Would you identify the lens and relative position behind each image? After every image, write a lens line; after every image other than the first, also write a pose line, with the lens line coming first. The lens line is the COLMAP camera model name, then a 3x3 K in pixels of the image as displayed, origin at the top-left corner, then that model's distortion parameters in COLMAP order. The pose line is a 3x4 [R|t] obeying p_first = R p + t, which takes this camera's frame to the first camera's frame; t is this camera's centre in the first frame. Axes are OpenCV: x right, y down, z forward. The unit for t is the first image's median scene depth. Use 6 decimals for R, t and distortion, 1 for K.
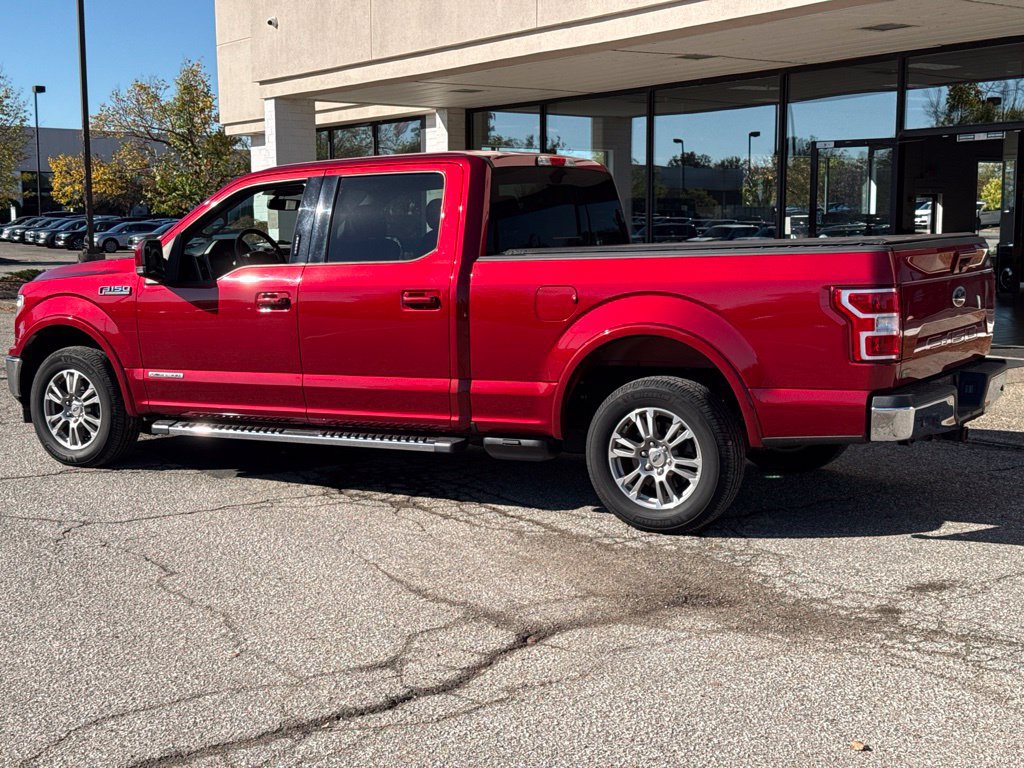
lens RADIAL K [[1431.4, 0, 505.1], [0, 1431.4, 416.1], [0, 0, 1]] dist [0.124946, 0.000000]
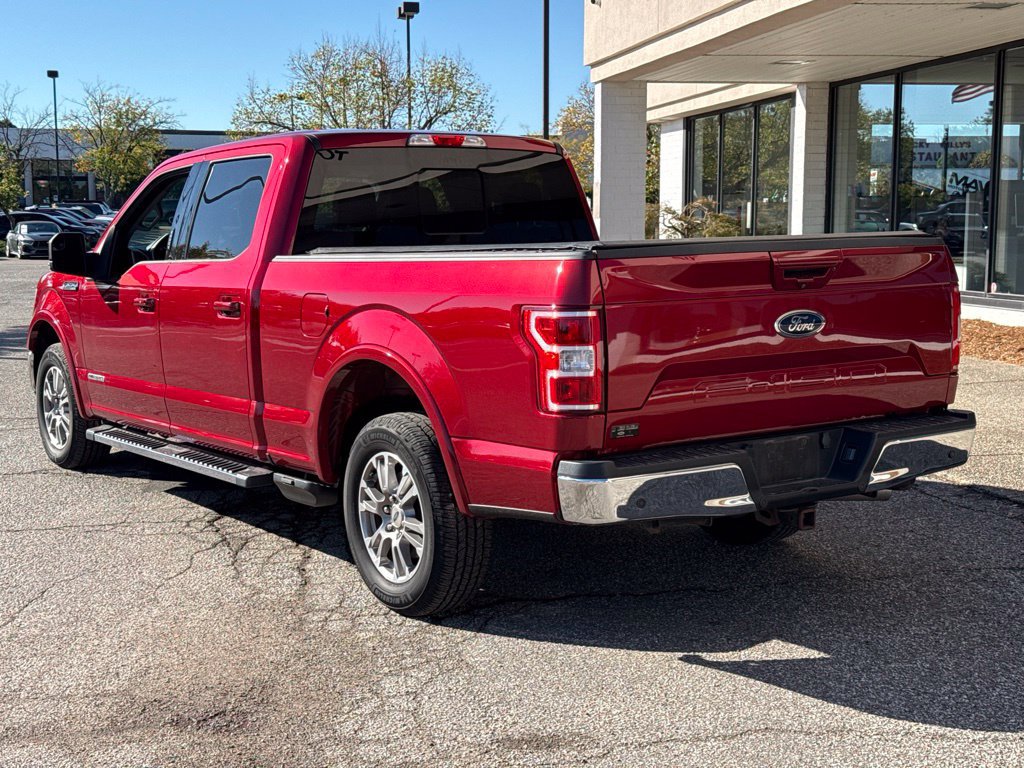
lens RADIAL K [[1431.4, 0, 513.6], [0, 1431.4, 384.3], [0, 0, 1]] dist [0.124946, 0.000000]
pose [[0.911257, 0.048068, -0.409024, 0.477943], [-0.053345, 0.998575, -0.001495, -0.044868], [0.408369, 0.023182, 0.912522, 0.311184]]
